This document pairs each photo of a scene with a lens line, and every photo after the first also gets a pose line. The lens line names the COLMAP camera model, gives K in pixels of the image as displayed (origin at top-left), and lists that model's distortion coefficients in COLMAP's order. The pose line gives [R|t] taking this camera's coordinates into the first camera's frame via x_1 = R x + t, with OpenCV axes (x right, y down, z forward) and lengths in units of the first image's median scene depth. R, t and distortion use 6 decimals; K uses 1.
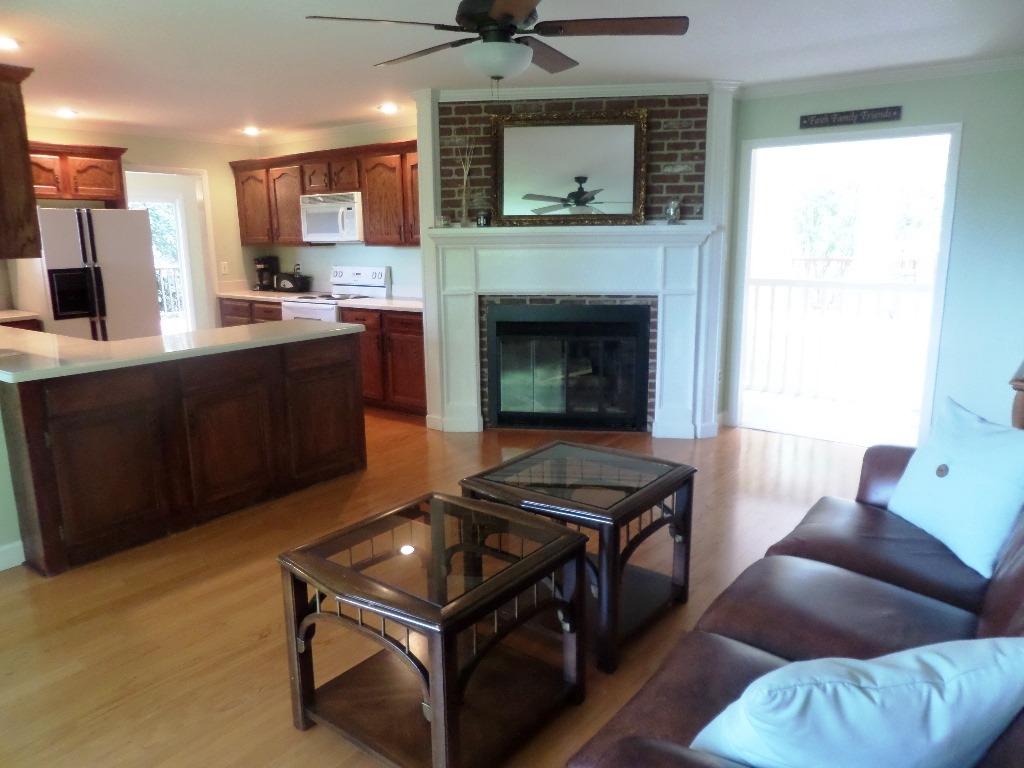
lens RADIAL K [[704.4, 0, 526.9], [0, 704.4, 366.1], [0, 0, 1]] dist [0.027498, -0.002032]
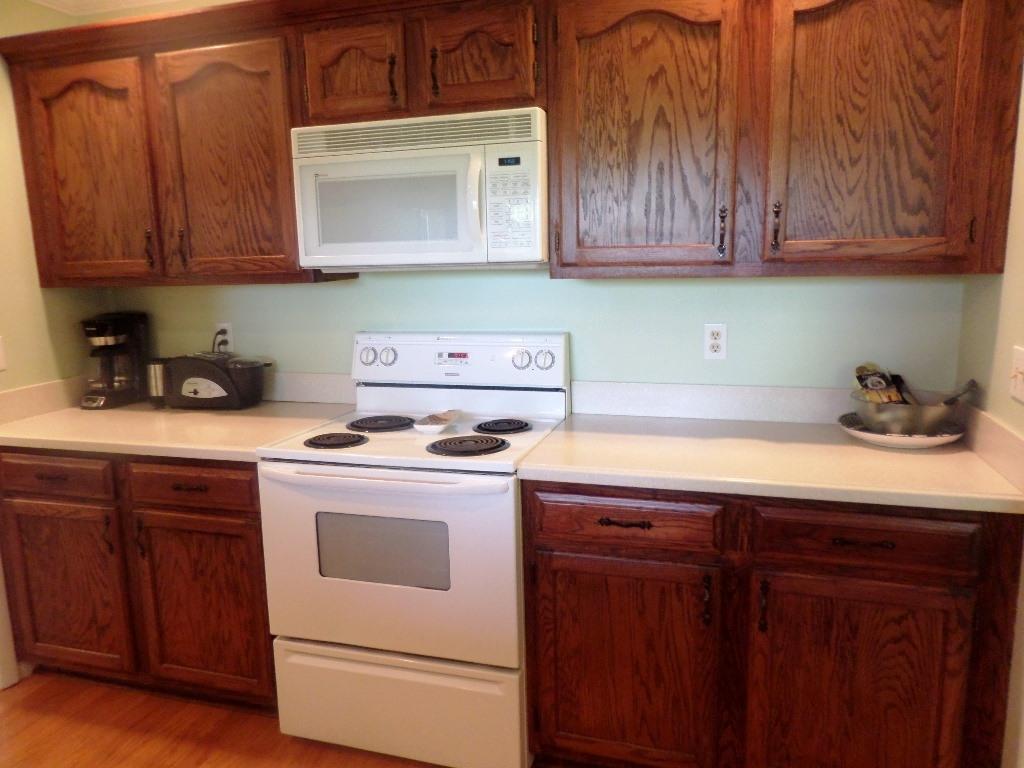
lens RADIAL K [[740.4, 0, 509.2], [0, 740.4, 378.0], [0, 0, 1]] dist [0.002503, -0.004086]
pose [[0.944078, -0.062521, 0.323741, -0.434959], [0.071364, 0.997330, -0.015504, -0.144116], [-0.321907, 0.037740, 0.946019, 0.822995]]
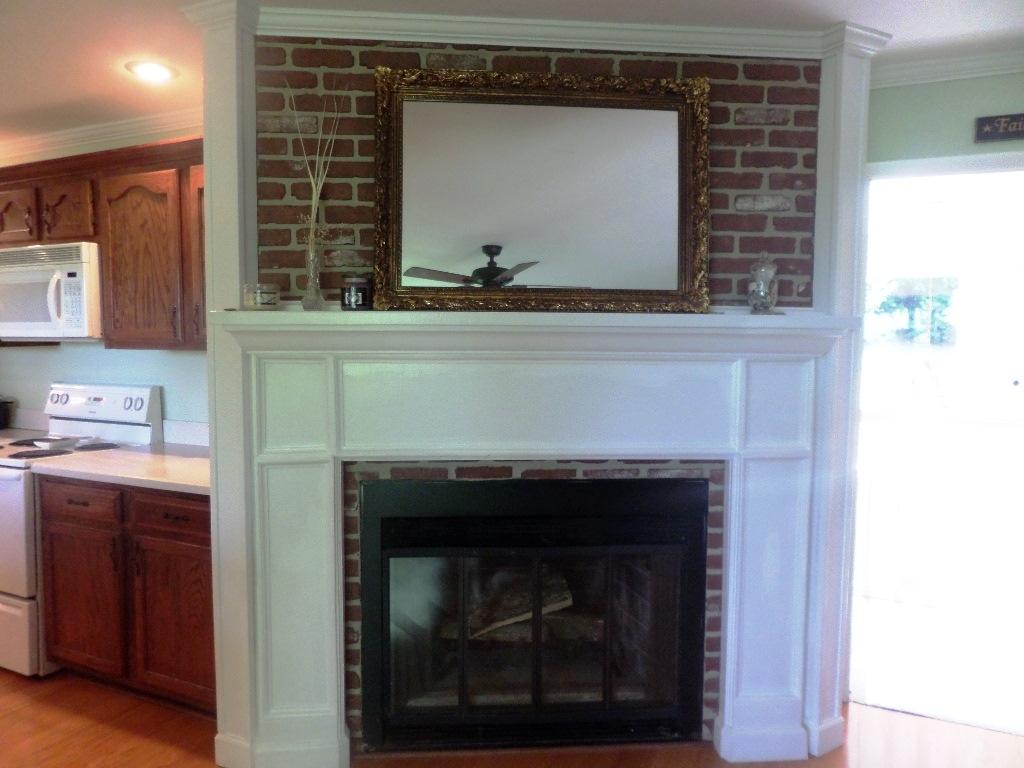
lens RADIAL K [[711.2, 0, 510.0], [0, 711.2, 388.8], [0, 0, 1]] dist [-0.003617, 0.002767]
pose [[0.979959, 0.001521, 0.199195, -0.054889], [0.020154, 0.994083, -0.106737, -0.097367], [-0.198178, 0.108613, 0.974130, 0.541621]]
